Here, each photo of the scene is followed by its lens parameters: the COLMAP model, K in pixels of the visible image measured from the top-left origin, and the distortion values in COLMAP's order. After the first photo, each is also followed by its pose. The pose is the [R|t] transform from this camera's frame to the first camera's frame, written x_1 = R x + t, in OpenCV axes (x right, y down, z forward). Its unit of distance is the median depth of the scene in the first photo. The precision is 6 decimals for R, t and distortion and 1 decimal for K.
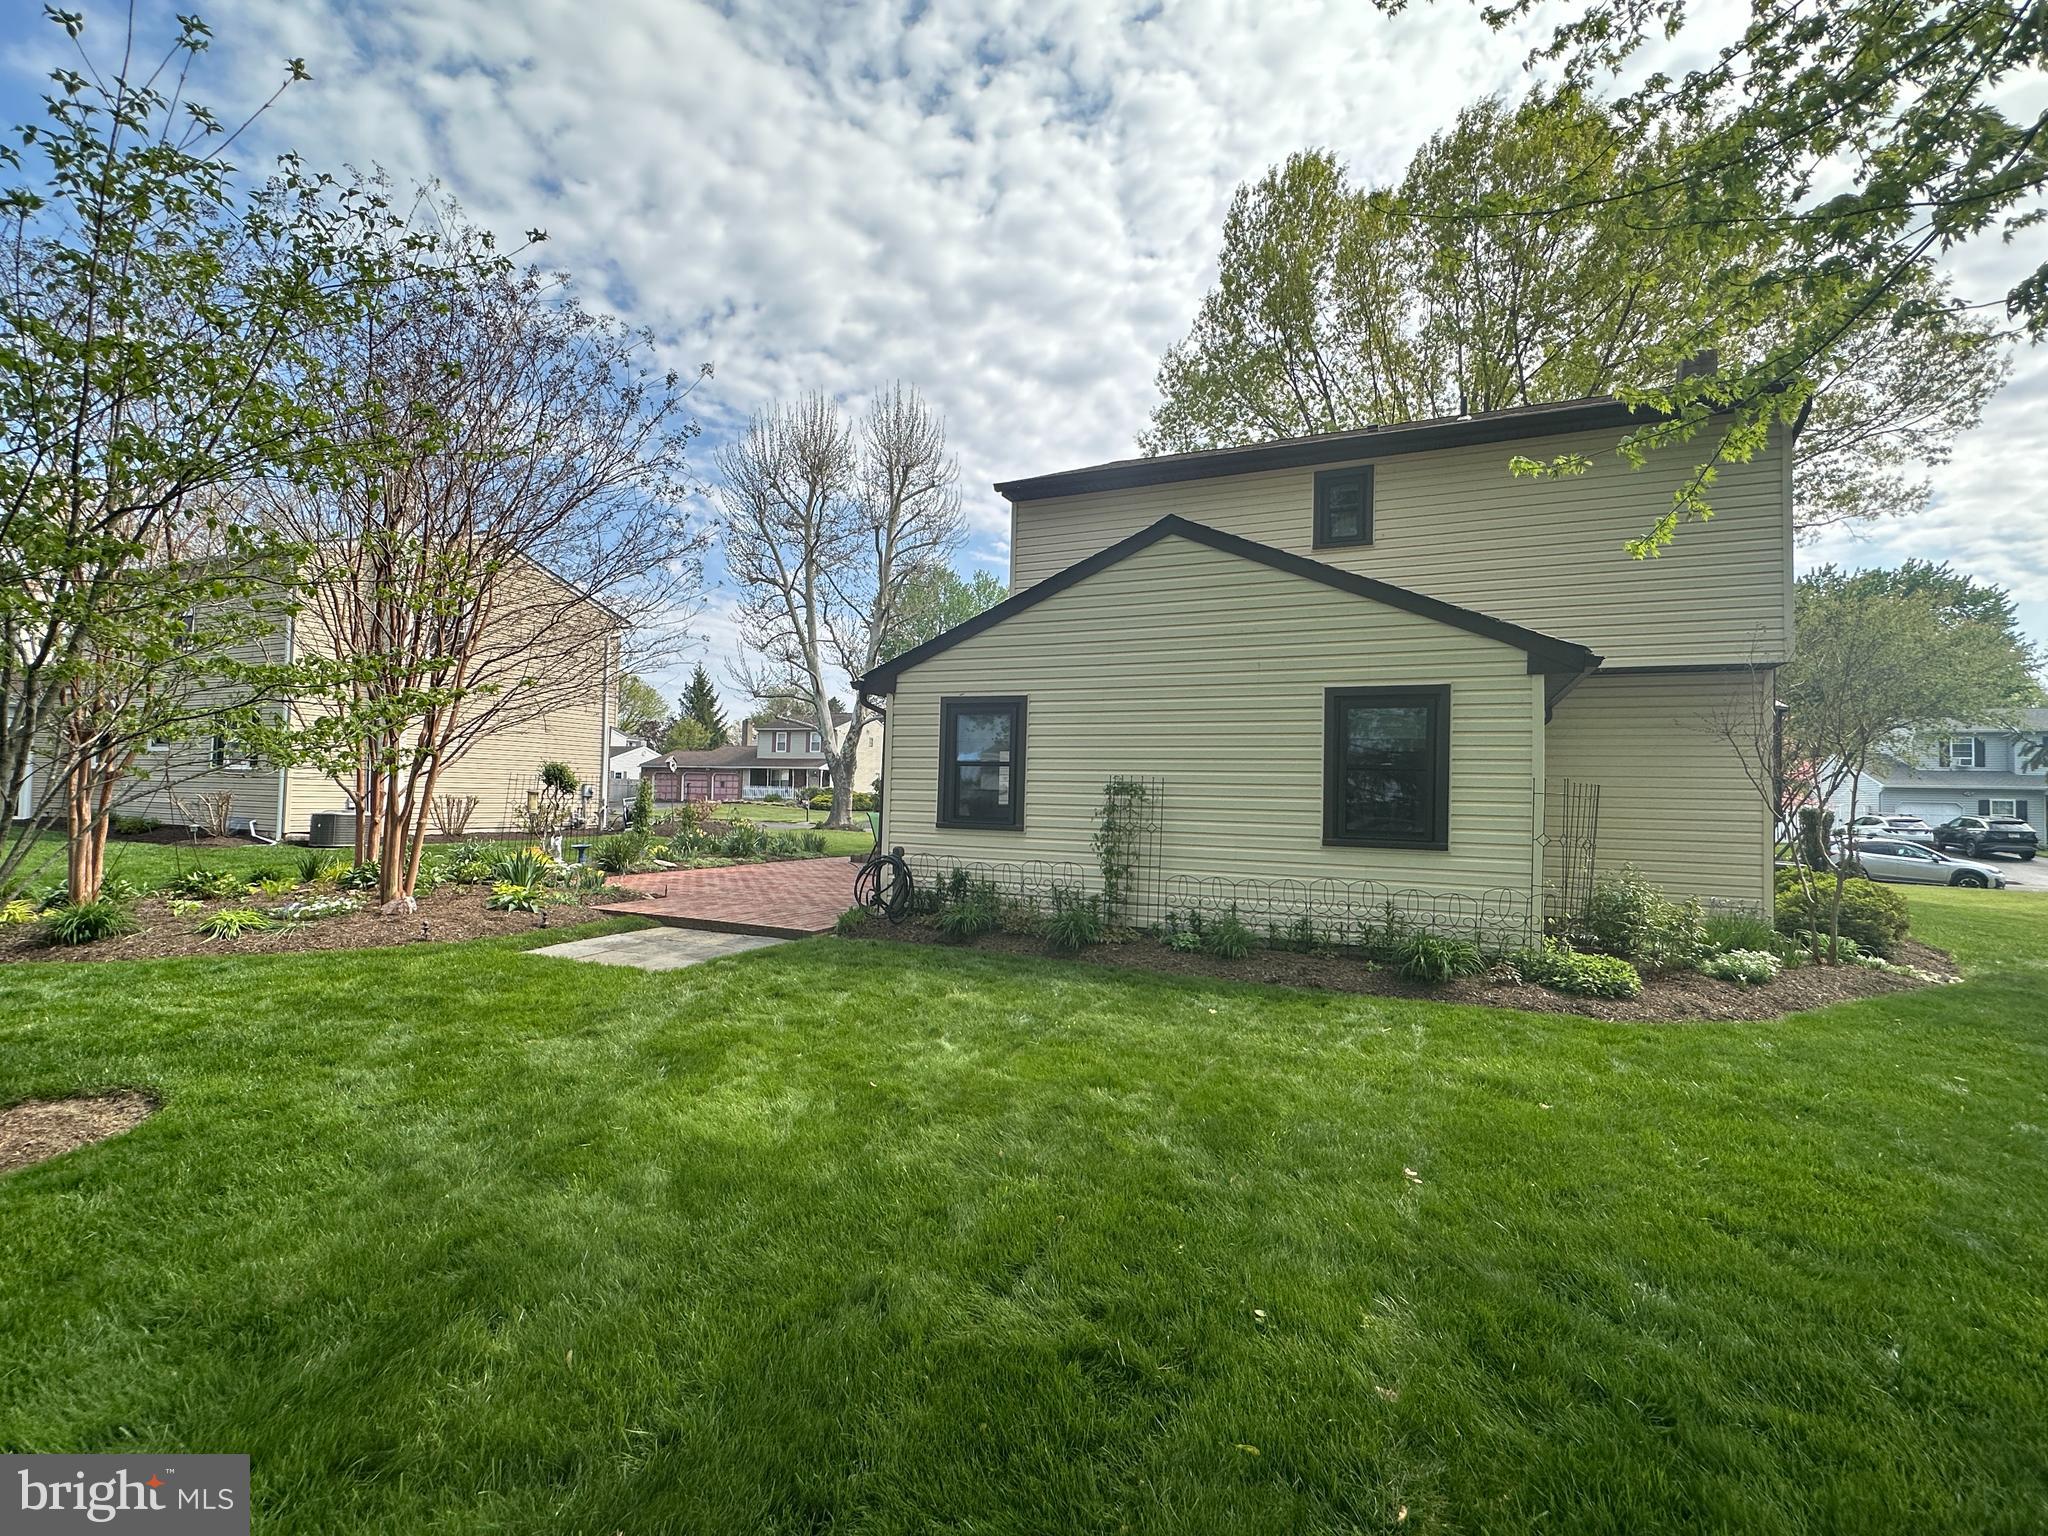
lens RADIAL K [[910.5, 0, 1020.3], [0, 910.5, 762.2], [0, 0, 1]] dist [0.002474, 0.000401]
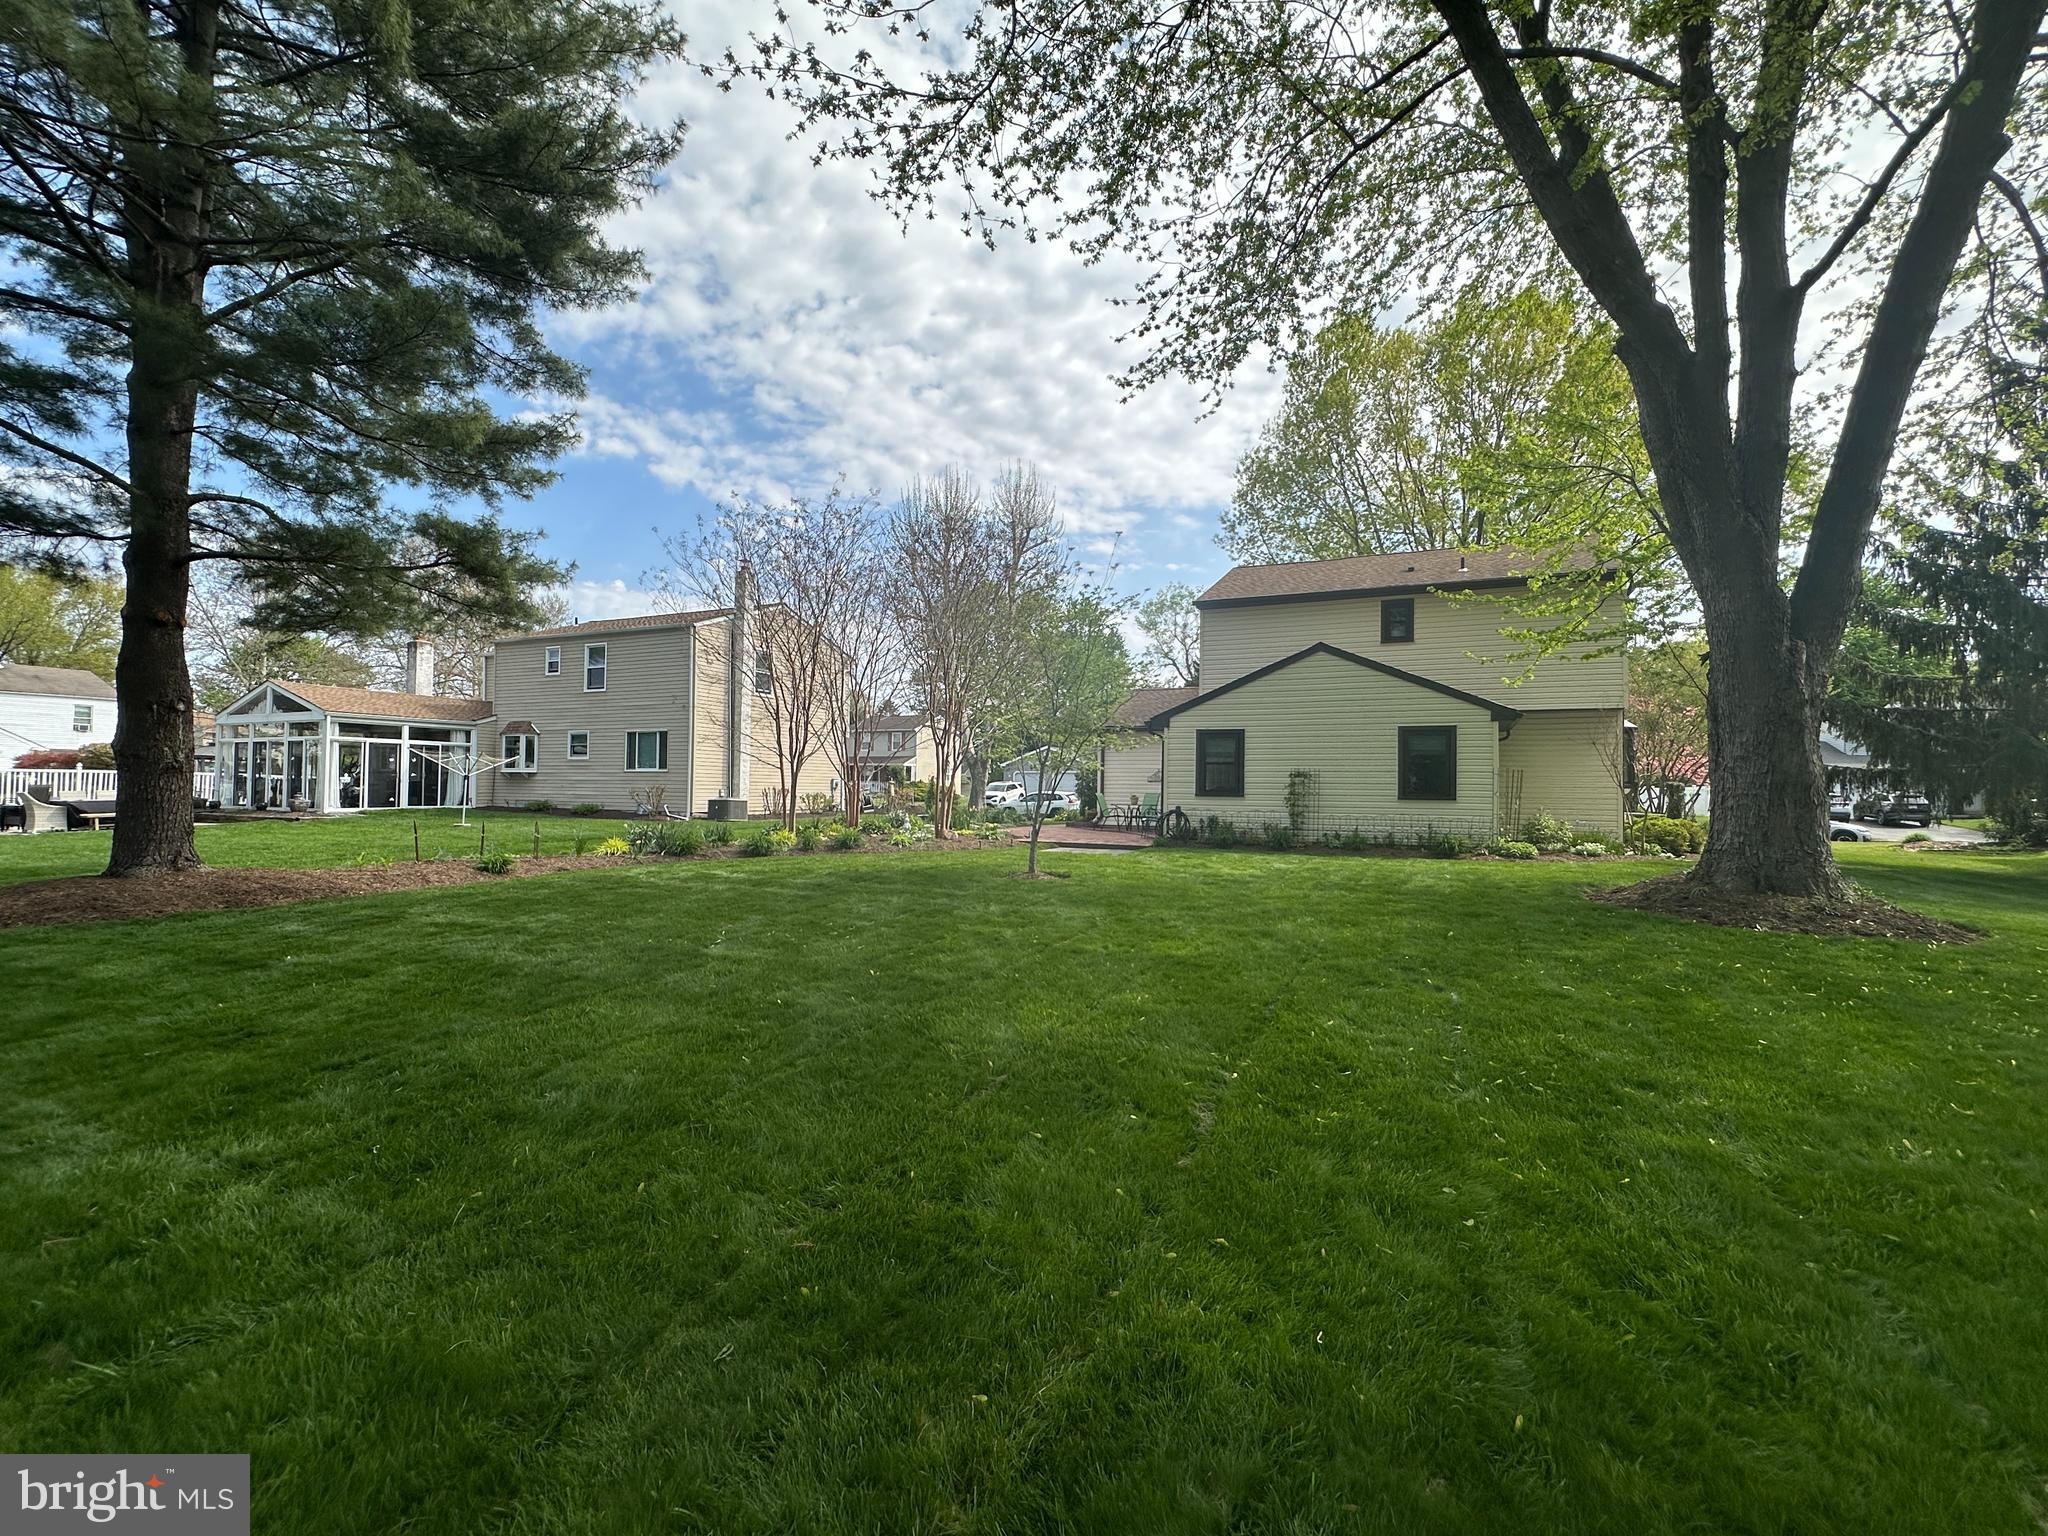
lens RADIAL K [[910.5, 0, 1020.3], [0, 910.5, 762.2], [0, 0, 1]] dist [0.002474, 0.000401]
pose [[0.999862, -0.012701, -0.010726, -0.474671], [0.012781, 0.999891, 0.007397, -0.022010], [0.010630, -0.007534, 0.999915, -1.027308]]
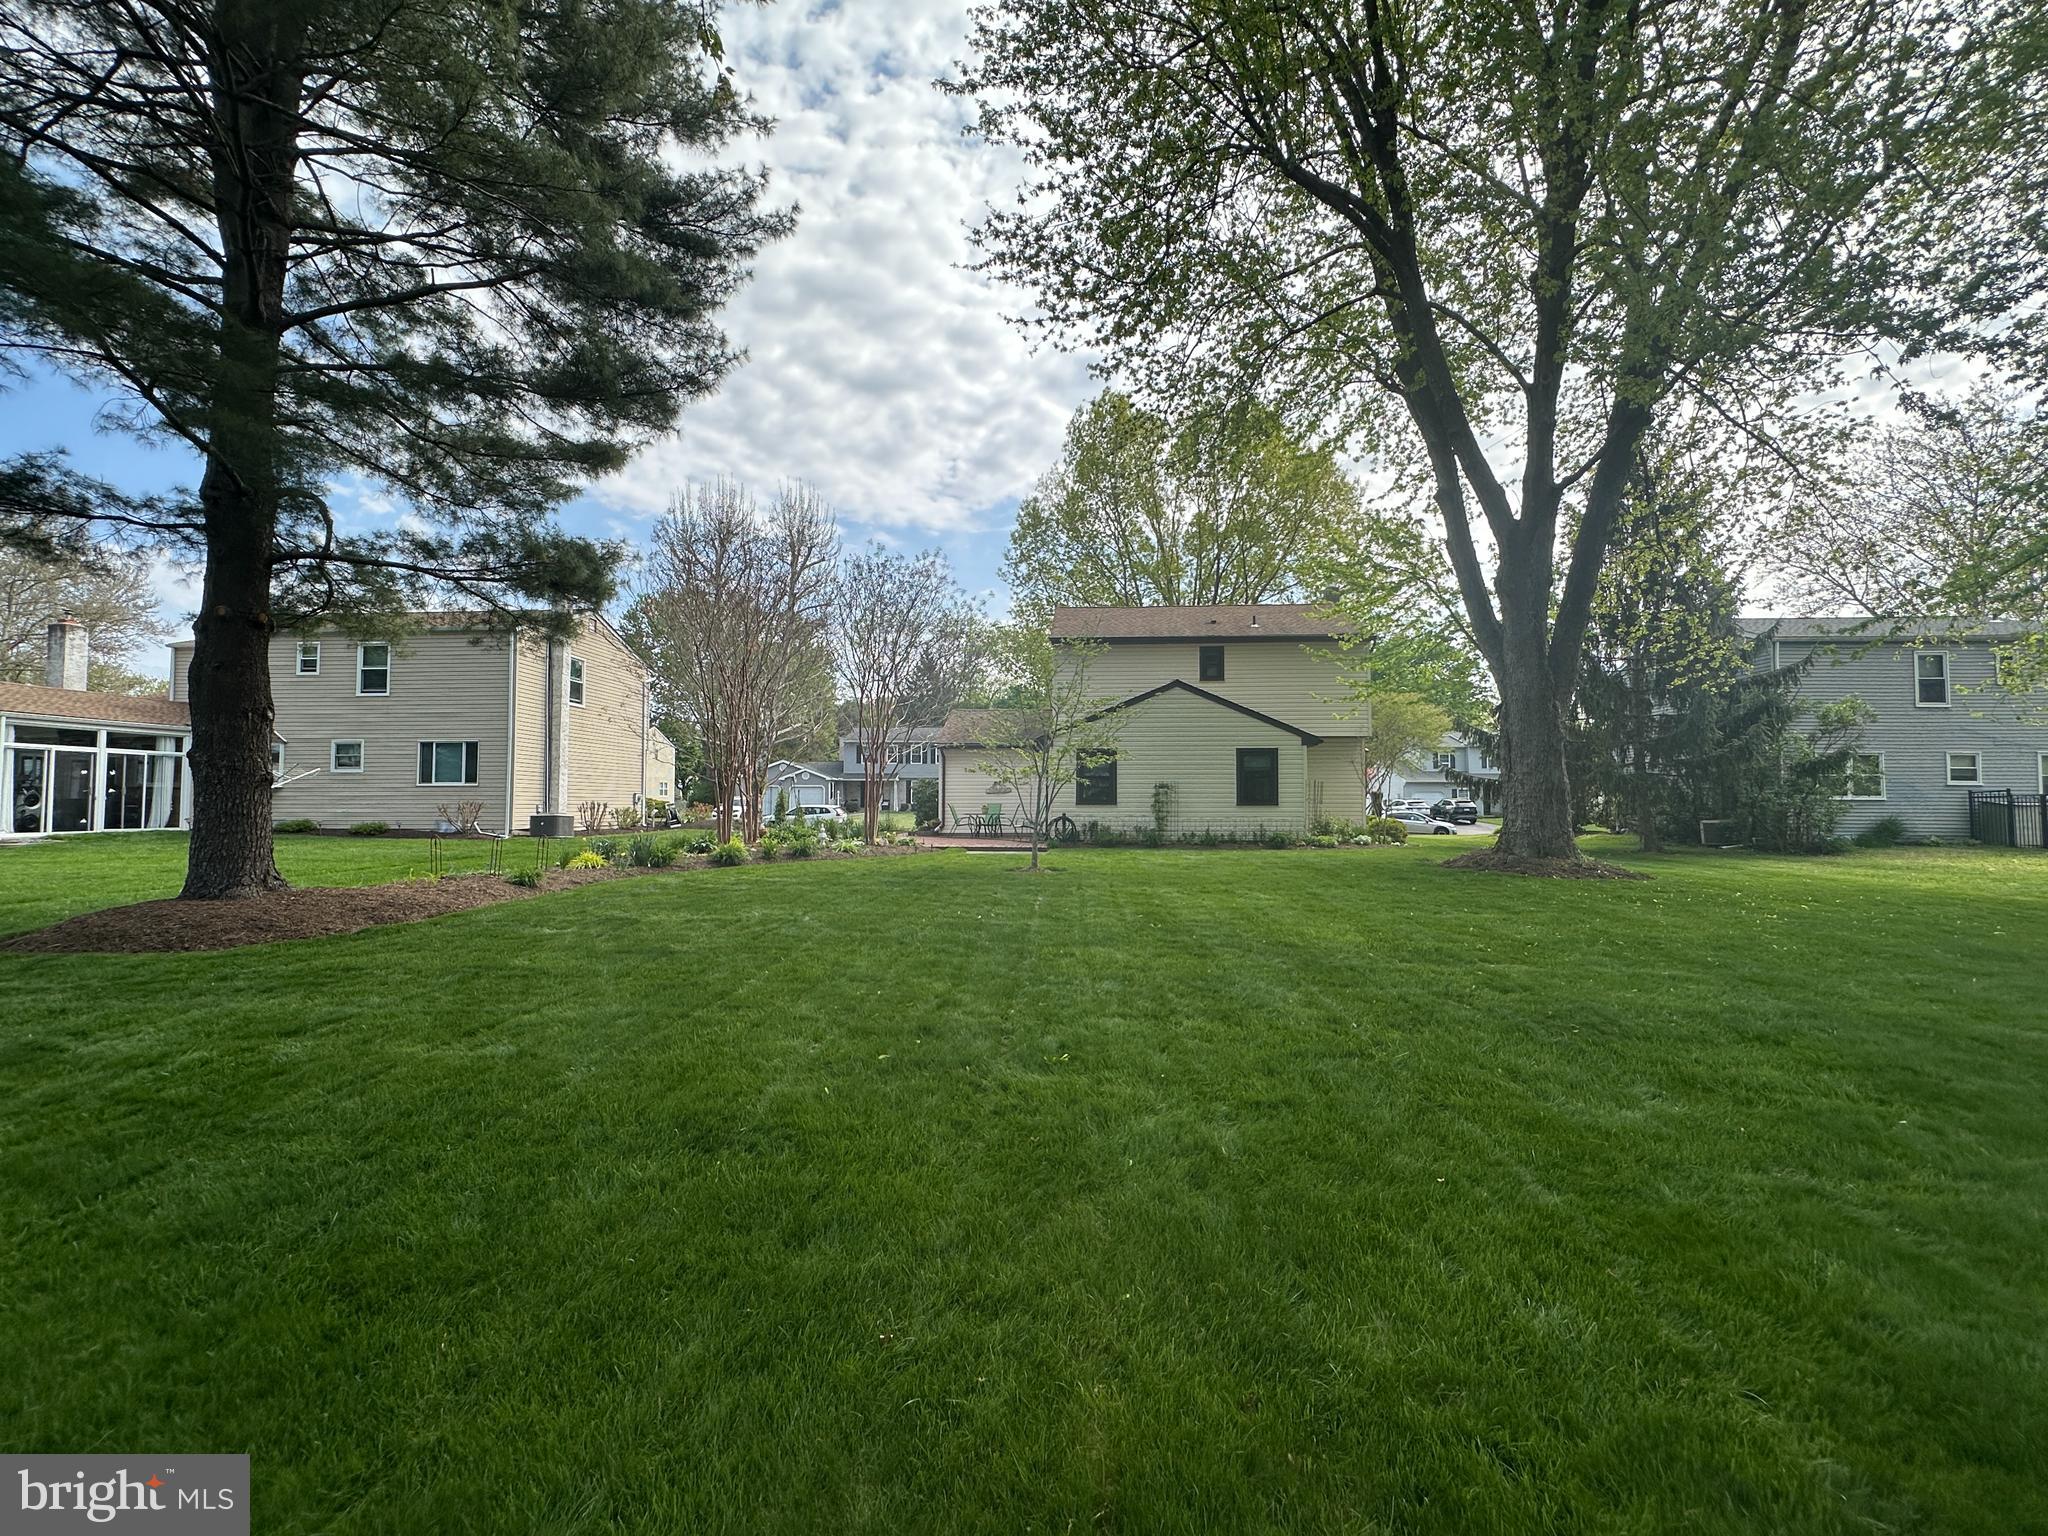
lens RADIAL K [[910.5, 0, 1020.3], [0, 910.5, 762.2], [0, 0, 1]] dist [0.002474, 0.000401]
pose [[0.938627, -0.006719, 0.344869, -1.087323], [0.008549, 0.999956, -0.003786, -0.030744], [-0.344829, 0.006502, 0.938643, -1.201288]]
